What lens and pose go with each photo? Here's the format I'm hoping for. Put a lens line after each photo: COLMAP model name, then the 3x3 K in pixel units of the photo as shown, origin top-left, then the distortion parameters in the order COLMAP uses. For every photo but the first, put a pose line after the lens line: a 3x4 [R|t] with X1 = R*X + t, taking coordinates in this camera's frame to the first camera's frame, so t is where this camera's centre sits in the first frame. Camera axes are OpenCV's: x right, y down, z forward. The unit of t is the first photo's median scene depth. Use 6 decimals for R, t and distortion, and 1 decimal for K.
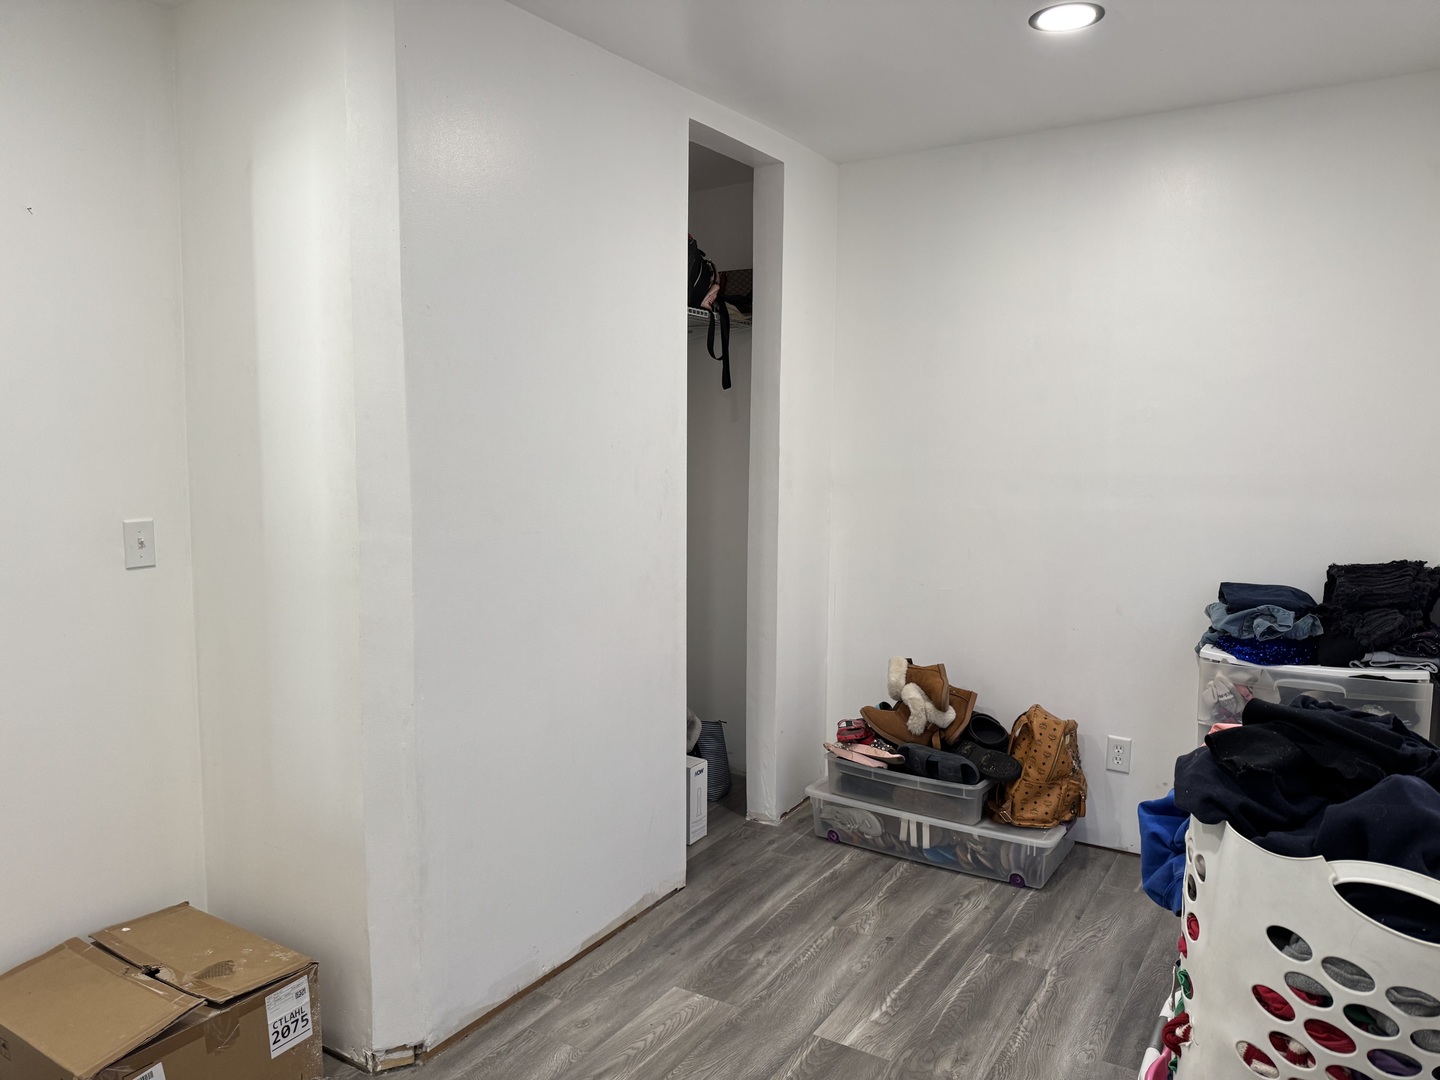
lens RADIAL K [[1022.2, 0, 718.0], [0, 1022.2, 532.8], [0, 0, 1]] dist [0.042602, -0.038767]
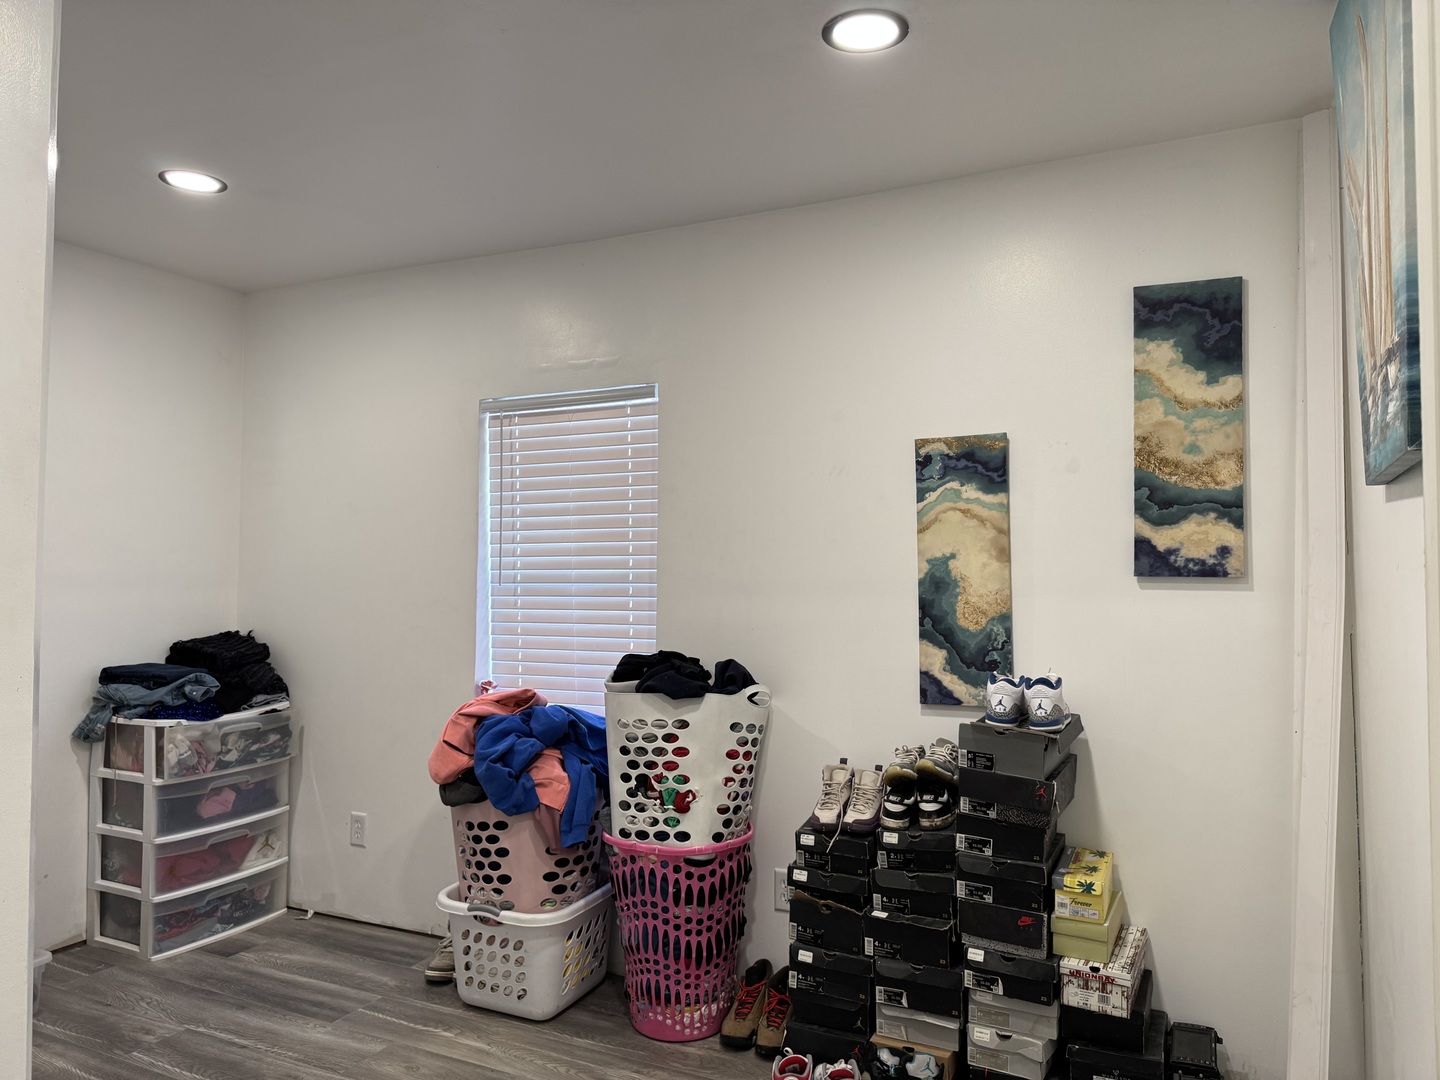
lens RADIAL K [[1022.2, 0, 720.1], [0, 1022.2, 541.0], [0, 0, 1]] dist [0.042602, -0.038767]
pose [[-0.121537, 0.025106, 0.992269, -1.103344], [0.089839, 0.995855, -0.014192, -0.020719], [-0.988513, 0.087420, -0.123288, 0.723366]]
